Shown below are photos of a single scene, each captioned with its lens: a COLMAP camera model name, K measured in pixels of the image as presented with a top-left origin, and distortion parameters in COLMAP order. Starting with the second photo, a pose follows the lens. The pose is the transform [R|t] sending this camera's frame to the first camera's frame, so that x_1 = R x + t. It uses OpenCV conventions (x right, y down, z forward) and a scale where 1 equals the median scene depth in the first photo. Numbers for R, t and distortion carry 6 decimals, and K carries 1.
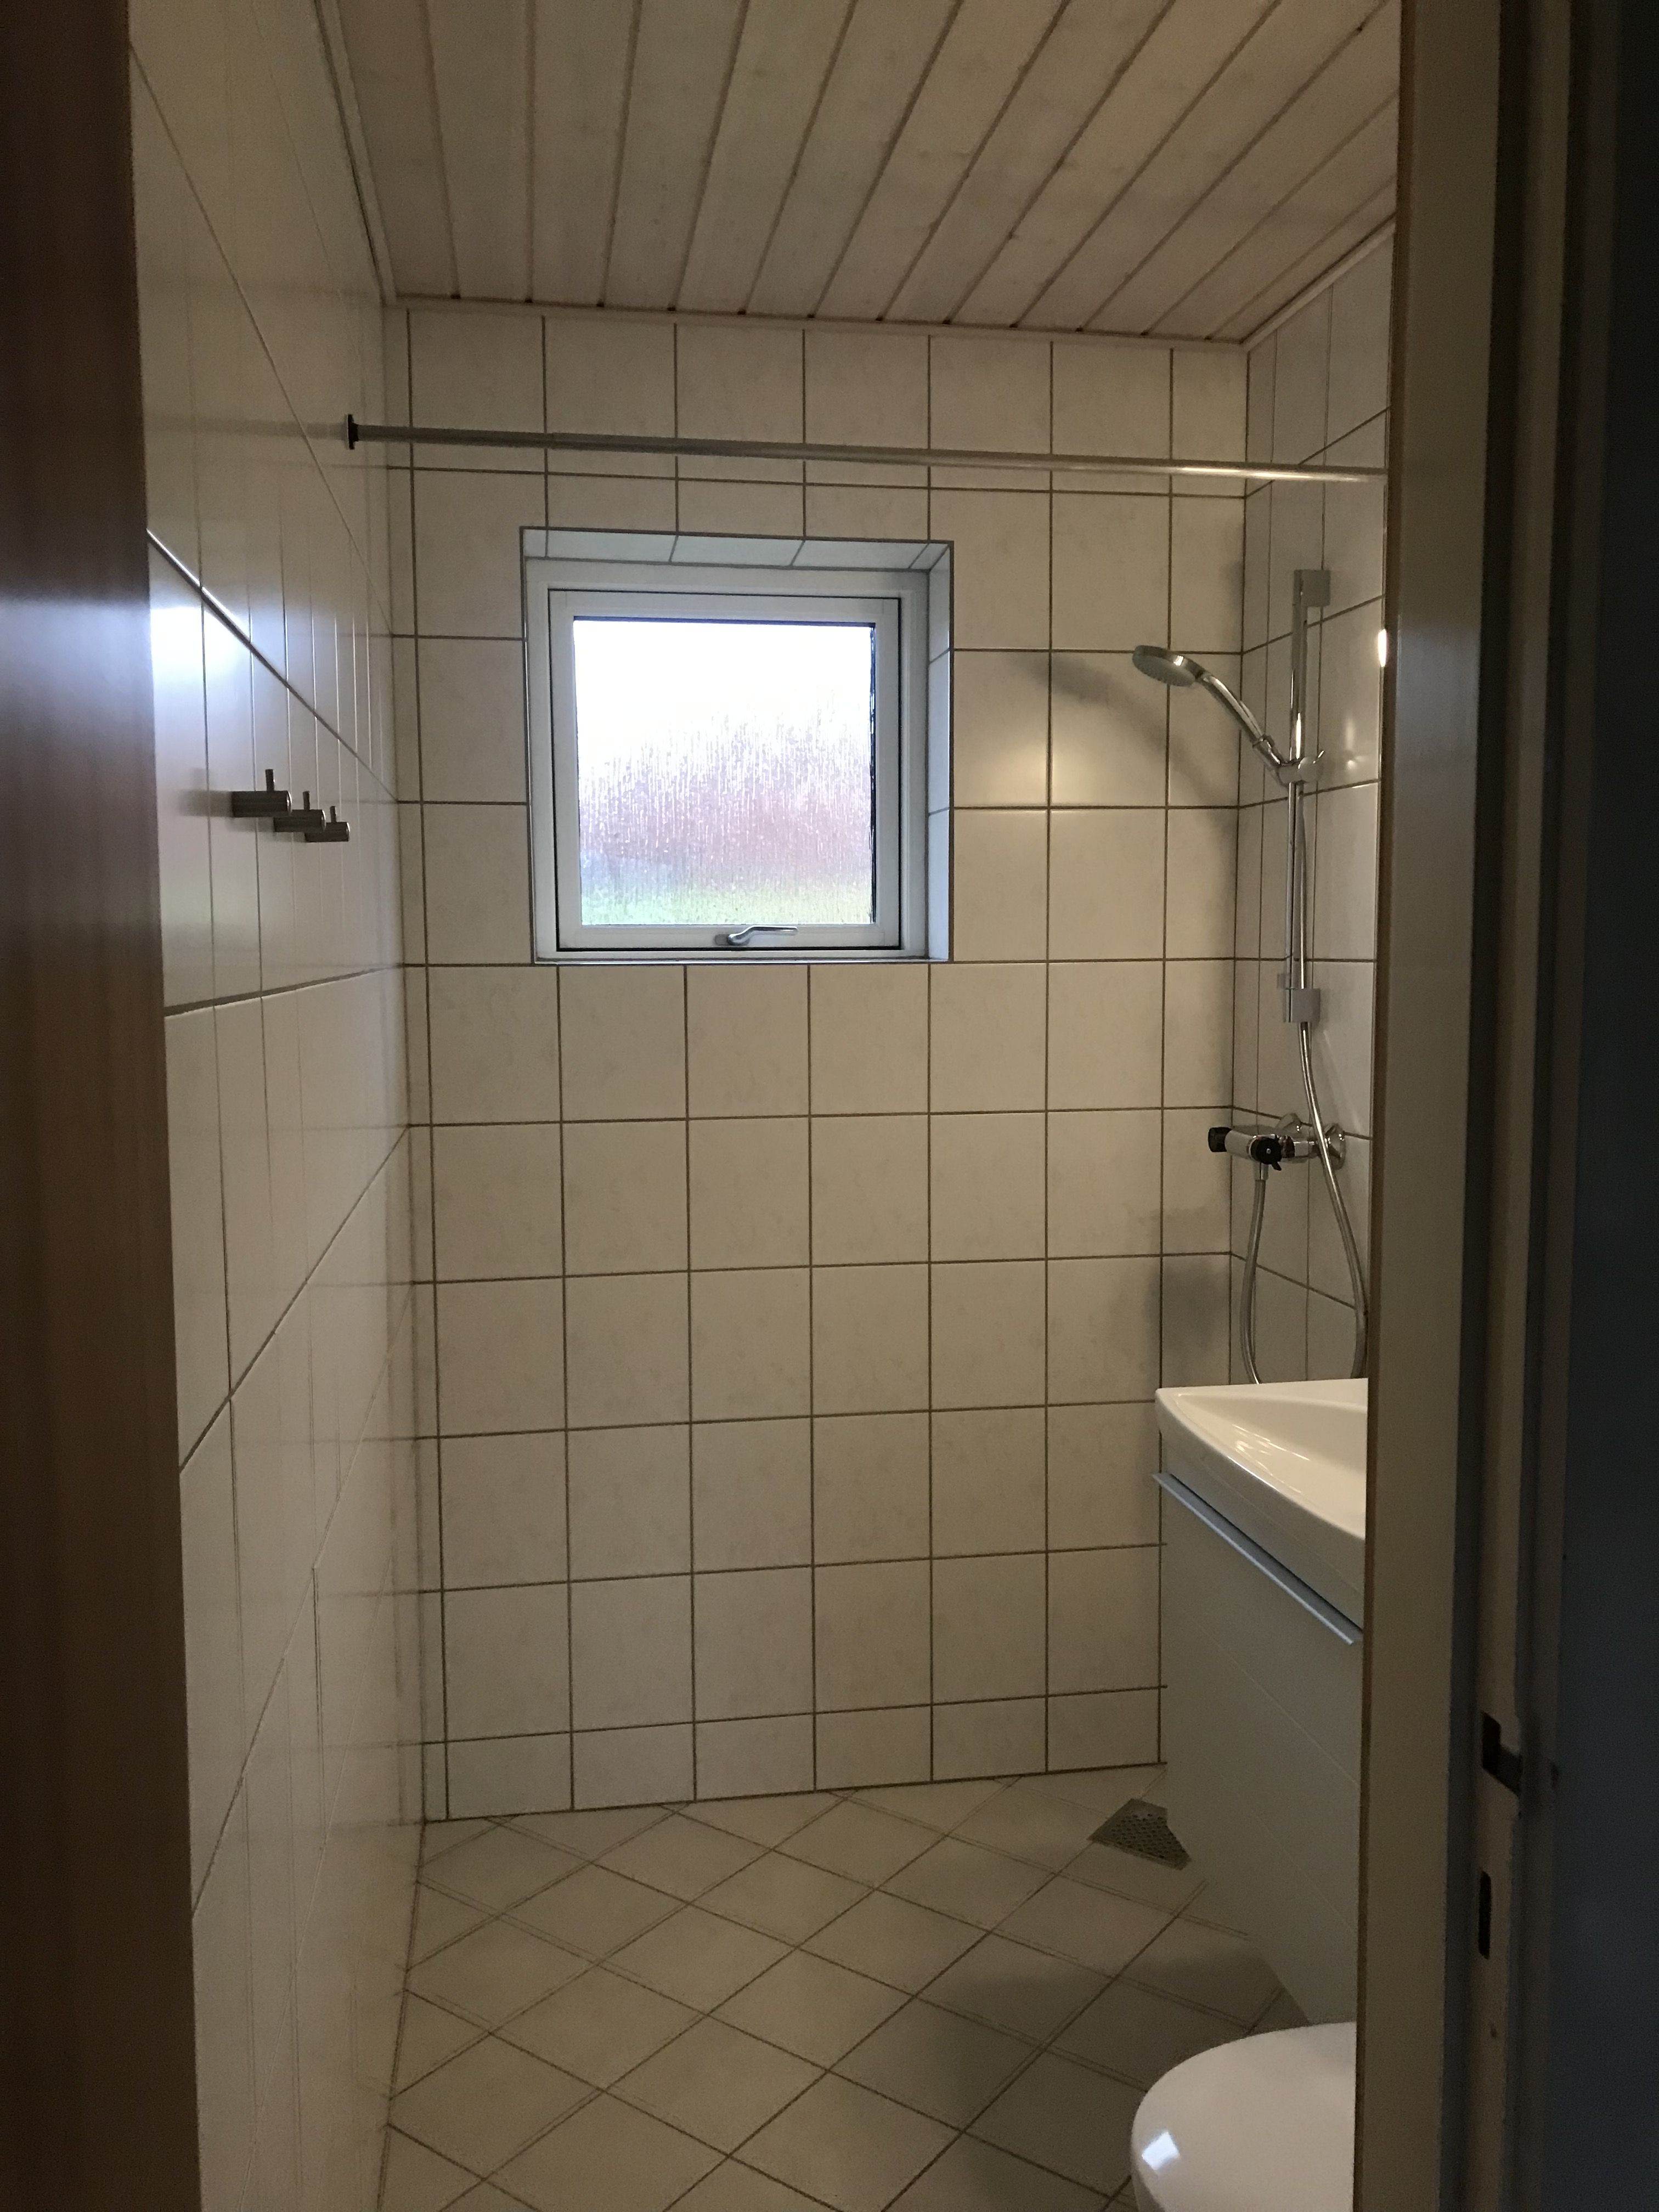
lens RADIAL K [[1795.1, 0, 829.5], [0, 1795.1, 1106.0], [0, 0, 1]] dist [0.002115, -0.377664]
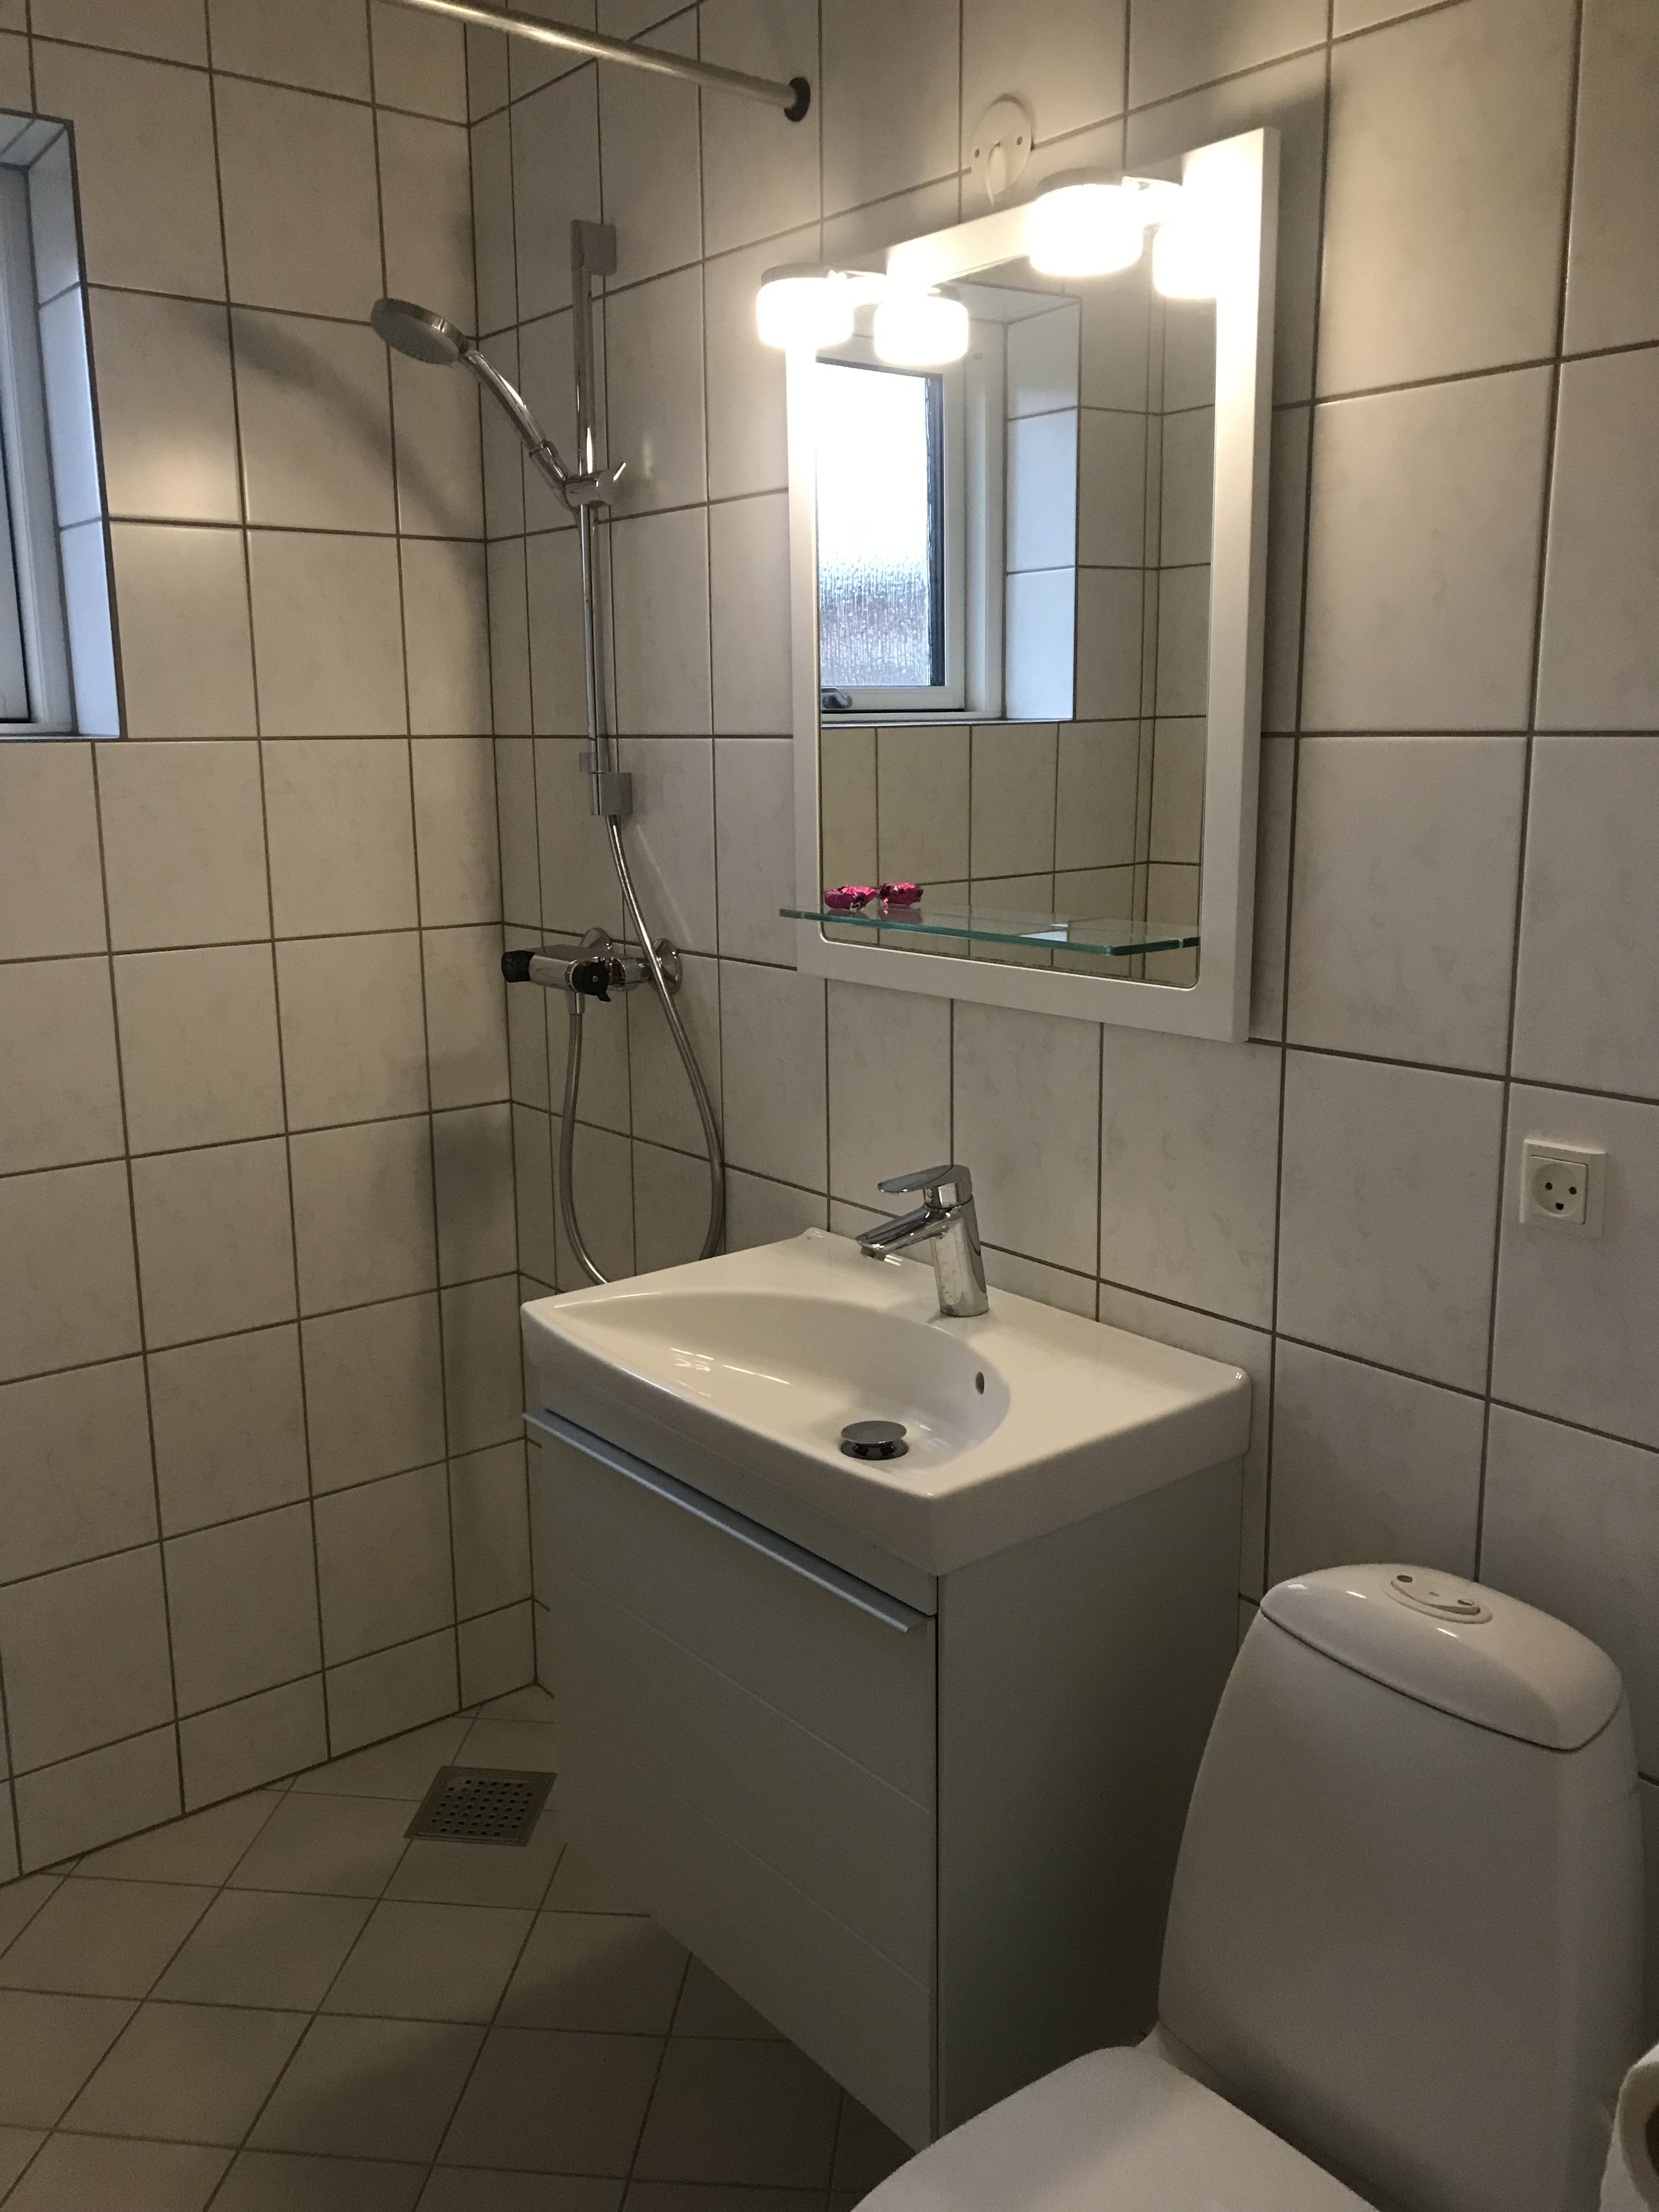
lens RADIAL K [[1824.7, 0, 933.7], [0, 1824.7, 1111.2], [0, 0, 1]] dist [0.008755, -0.046603]
pose [[0.851035, -0.101944, 0.515118, -0.046572], [0.043157, 0.991234, 0.124870, -0.010209], [-0.523332, -0.084038, 0.847975, 0.203216]]
